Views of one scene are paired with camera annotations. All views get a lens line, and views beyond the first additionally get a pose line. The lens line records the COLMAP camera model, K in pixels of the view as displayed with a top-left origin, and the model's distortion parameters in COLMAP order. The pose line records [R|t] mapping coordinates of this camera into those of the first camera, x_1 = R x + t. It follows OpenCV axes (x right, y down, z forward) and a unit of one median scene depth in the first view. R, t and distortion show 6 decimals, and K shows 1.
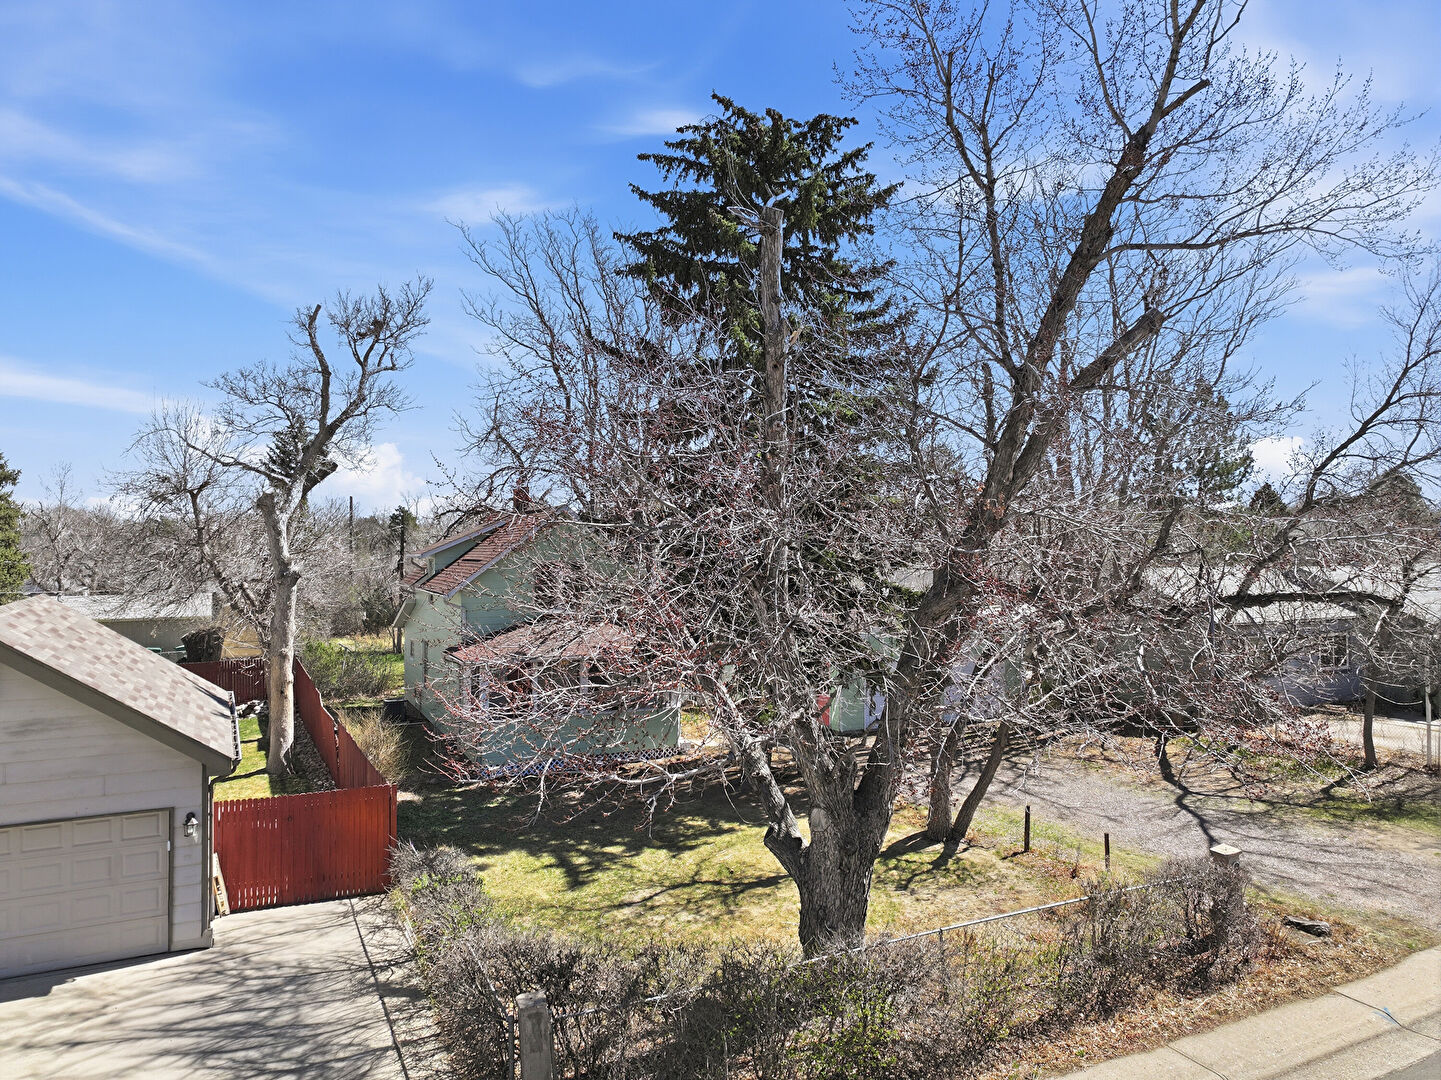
lens RADIAL K [[1007.6, 0, 725.3], [0, 1007.6, 534.6], [0, 0, 1]] dist [-0.010645, 0.027777]
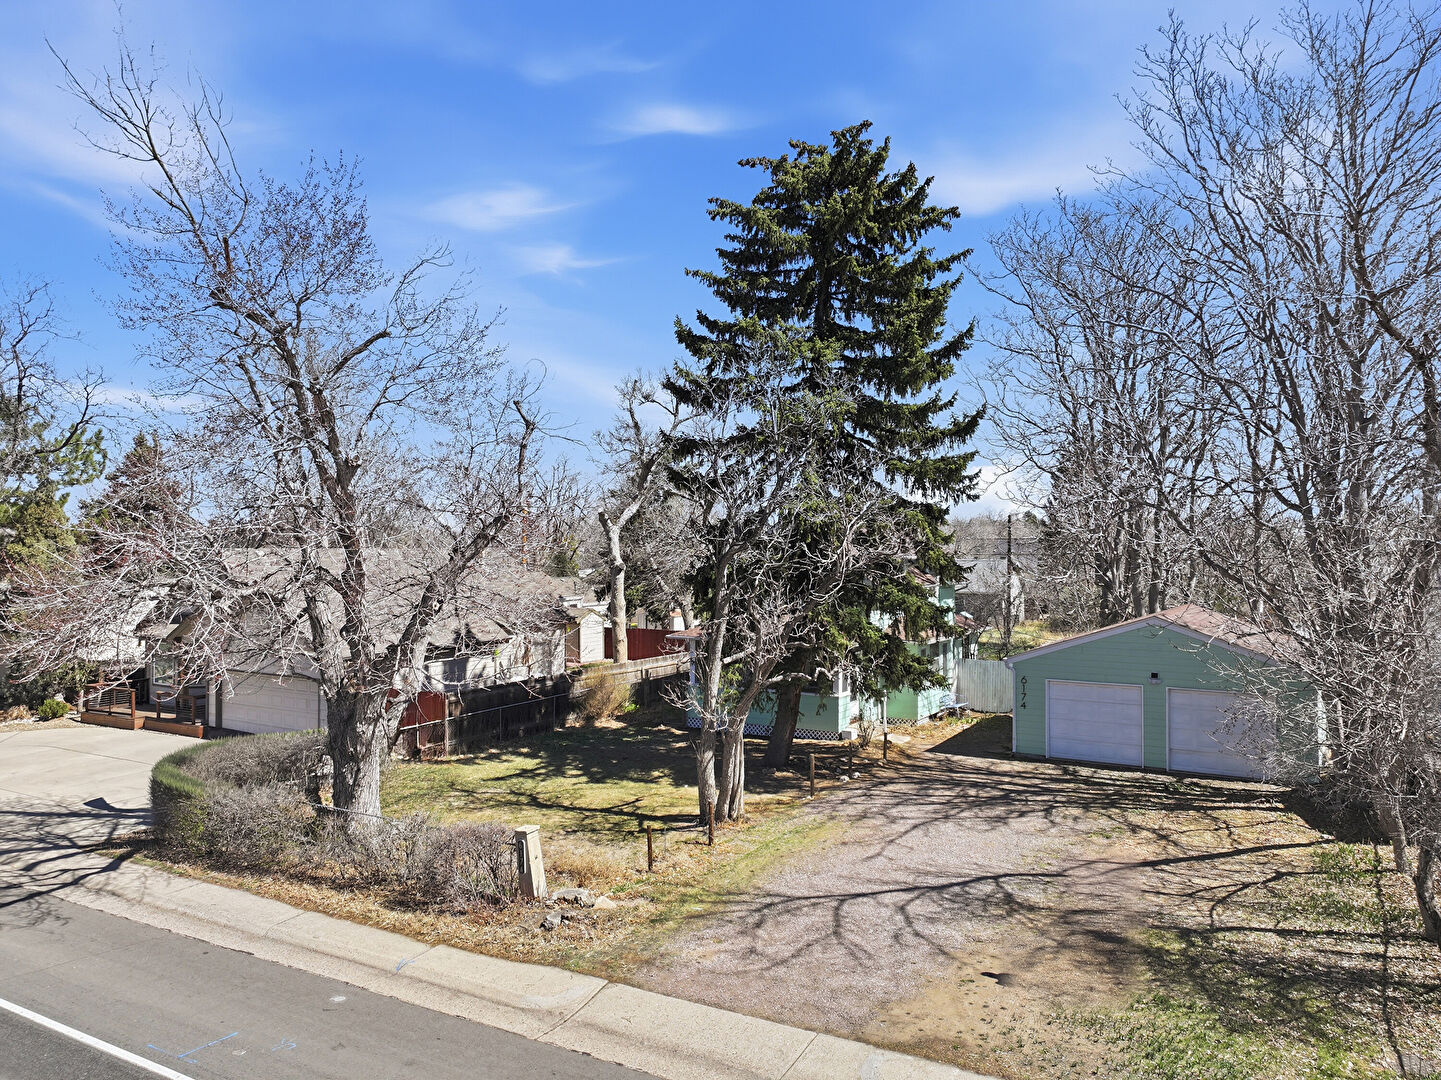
lens RADIAL K [[1007.6, 0, 725.3], [0, 1007.6, 534.6], [0, 0, 1]] dist [-0.010645, 0.027777]
pose [[0.538826, -0.003850, -0.842408, 1.710465], [-0.001579, 0.999983, -0.005580, 0.003021], [0.842416, 0.004337, 0.538811, 0.668559]]
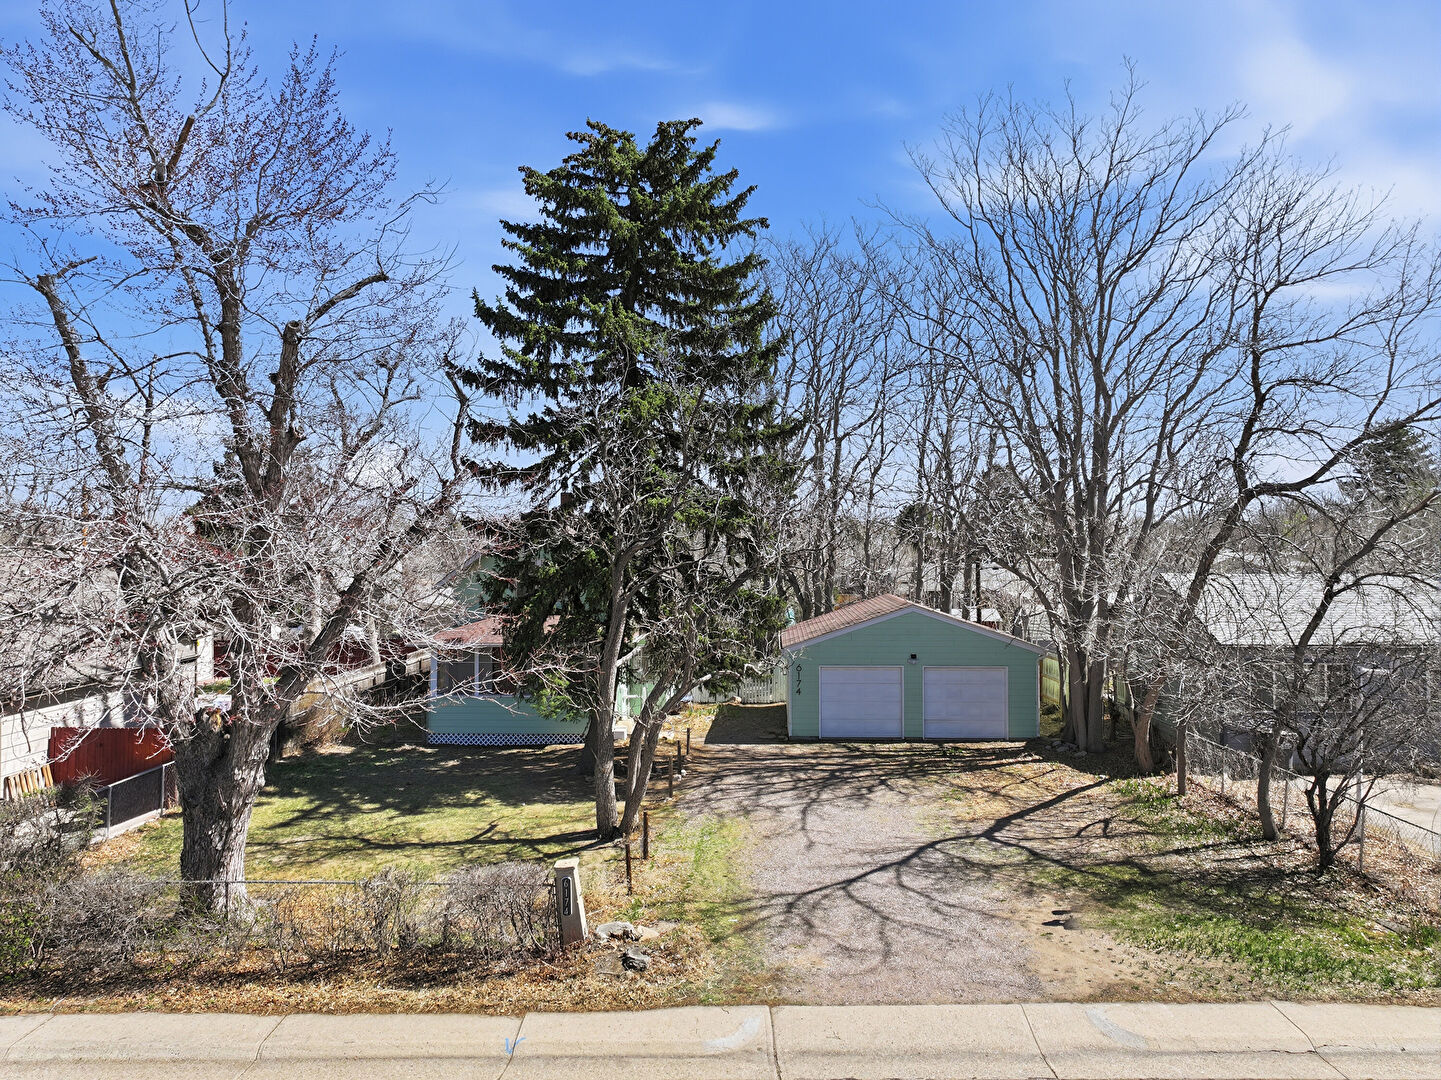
lens RADIAL K [[1007.6, 0, 725.3], [0, 1007.6, 534.6], [0, 0, 1]] dist [-0.010645, 0.027777]
pose [[0.874728, -0.002234, -0.484610, 1.217220], [-0.001314, 0.999975, -0.006983, 0.011576], [0.484613, 0.006745, 0.874703, 0.271534]]
